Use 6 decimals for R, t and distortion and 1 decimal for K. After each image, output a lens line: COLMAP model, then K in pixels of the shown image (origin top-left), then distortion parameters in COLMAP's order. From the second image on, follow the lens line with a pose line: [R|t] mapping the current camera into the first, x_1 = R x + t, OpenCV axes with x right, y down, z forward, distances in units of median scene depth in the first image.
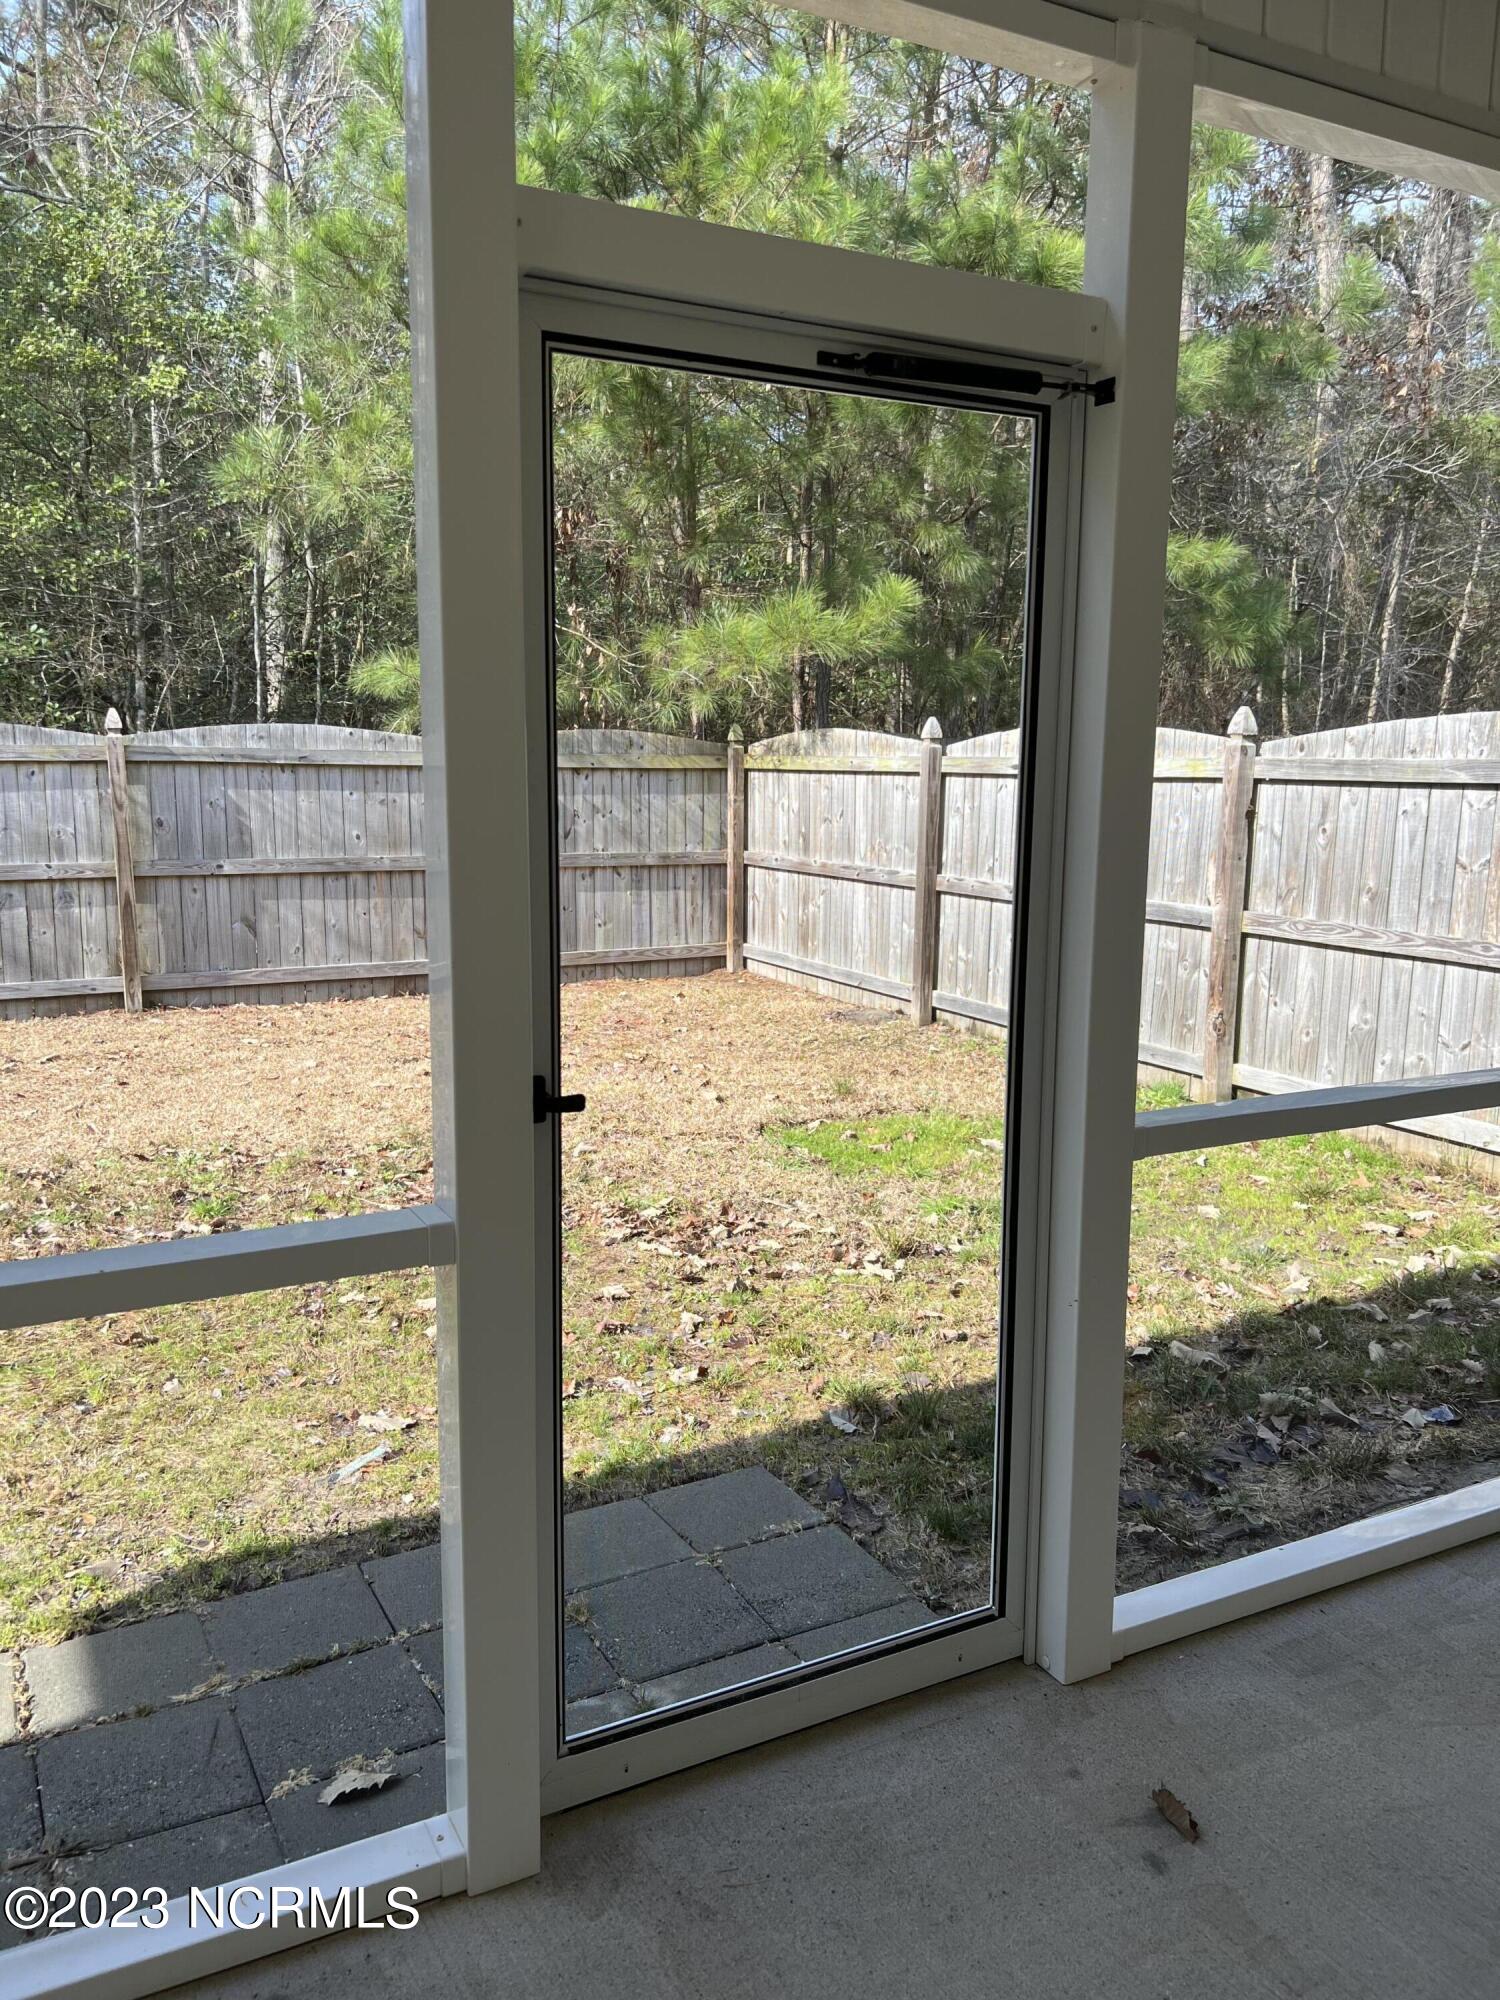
lens RADIAL K [[1490.5, 0, 745.2], [0, 1490.5, 1017.9], [0, 0, 1]] dist [0.045655, -0.051521]
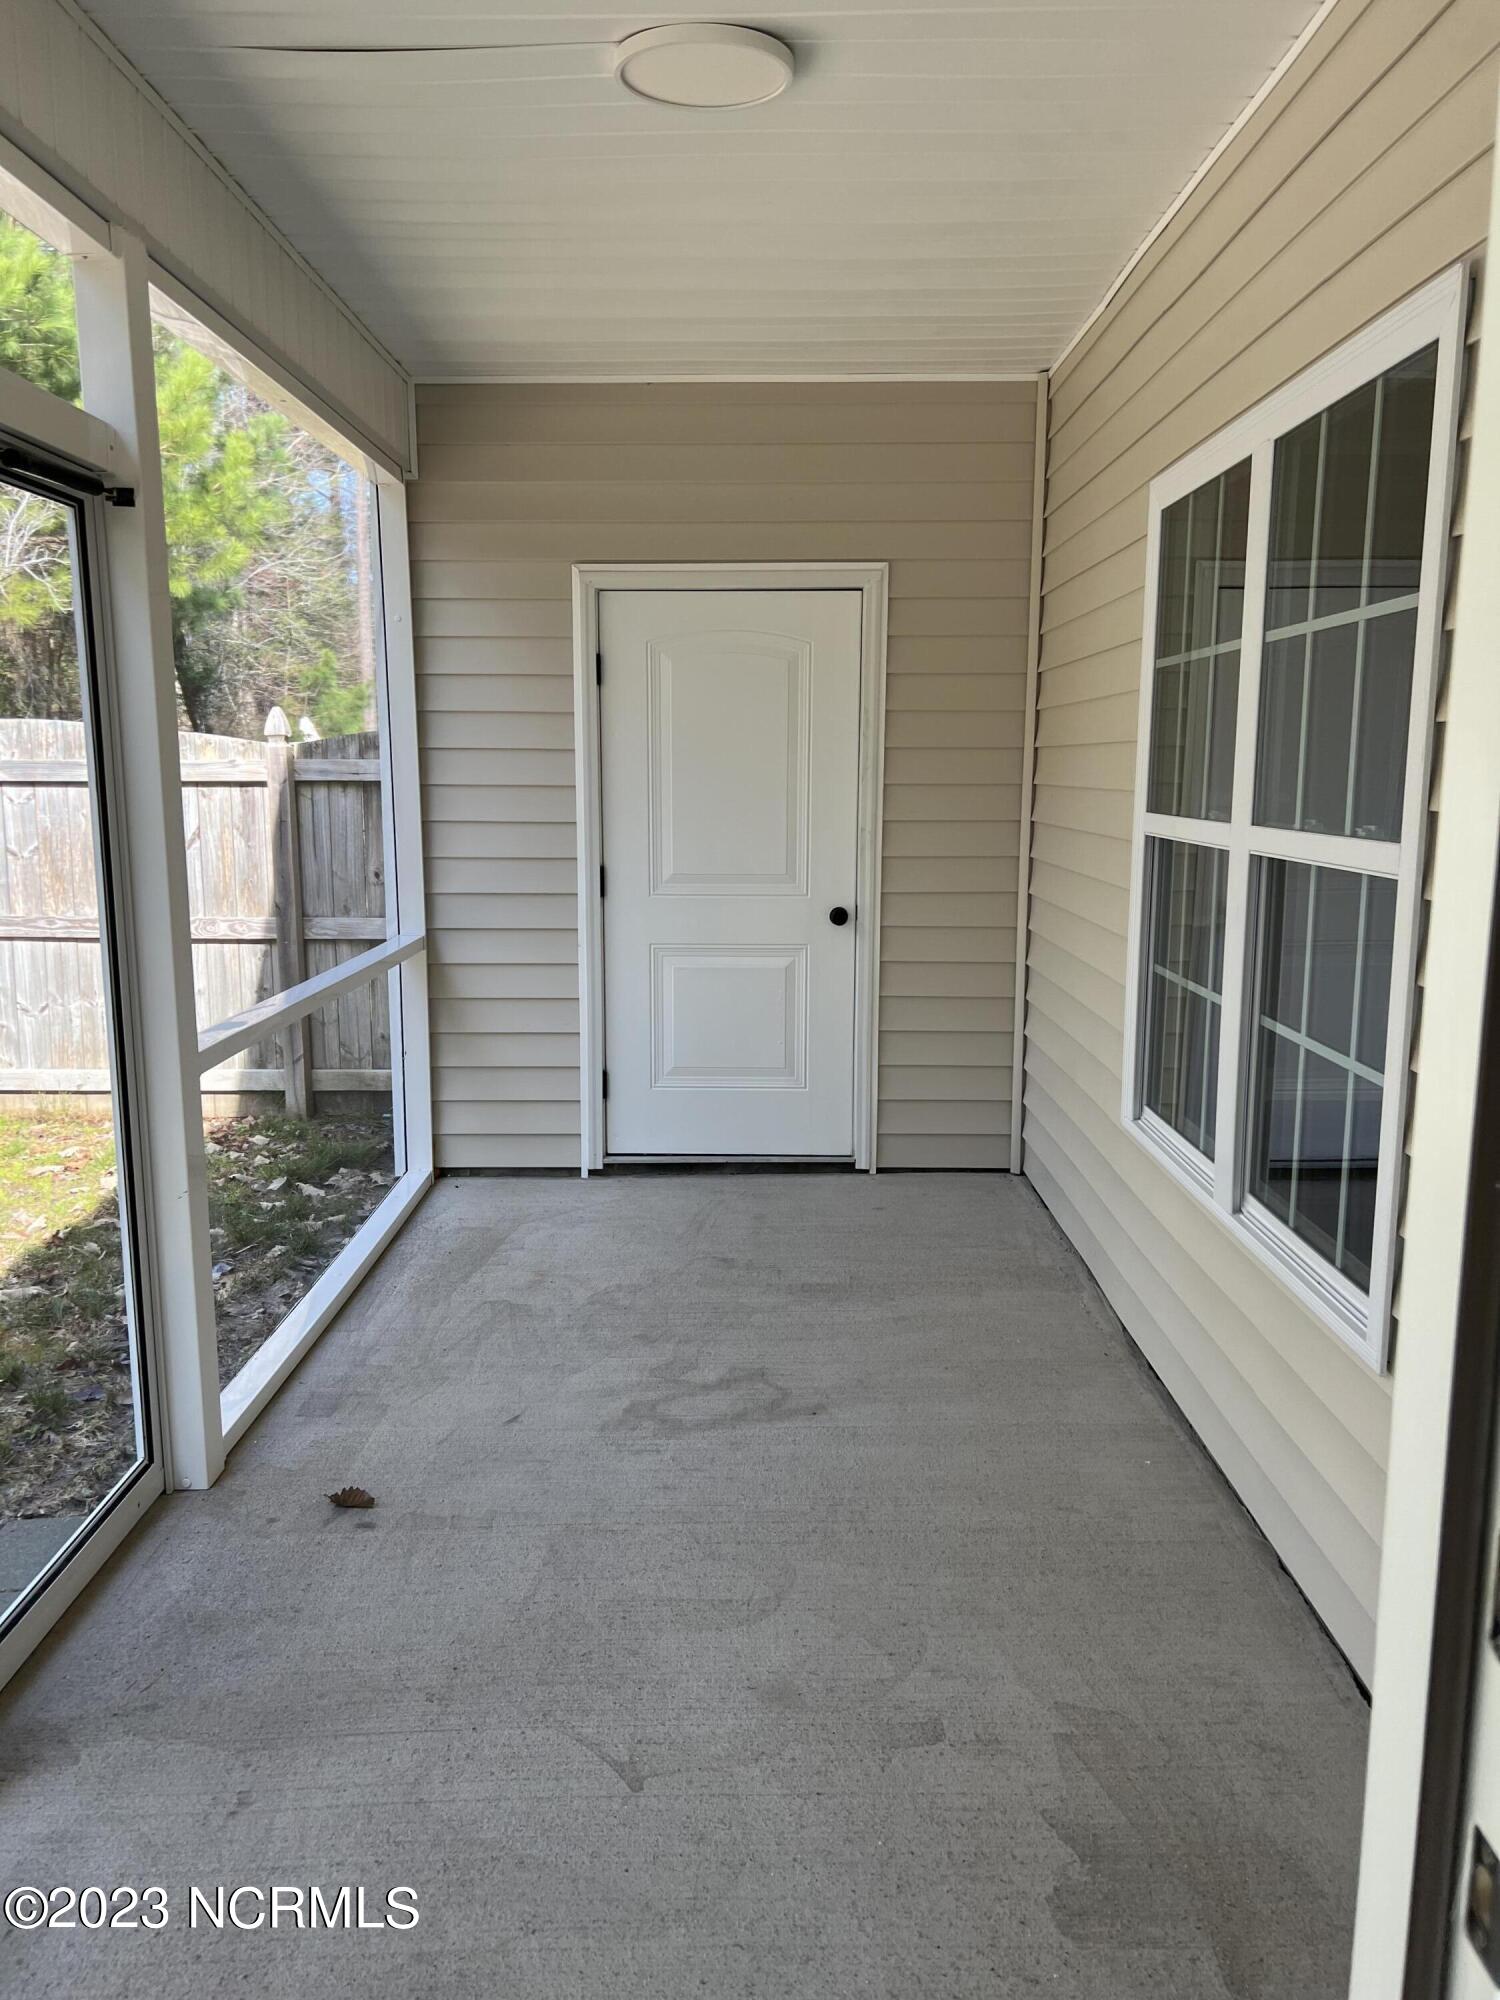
lens RADIAL K [[1490.5, 0, 745.2], [0, 1490.5, 1017.9], [0, 0, 1]] dist [0.045655, -0.051521]
pose [[0.466698, -0.152551, 0.871161, -0.356039], [0.144752, 0.984904, 0.094922, -0.007109], [-0.872490, 0.081802, 0.481735, -0.034865]]
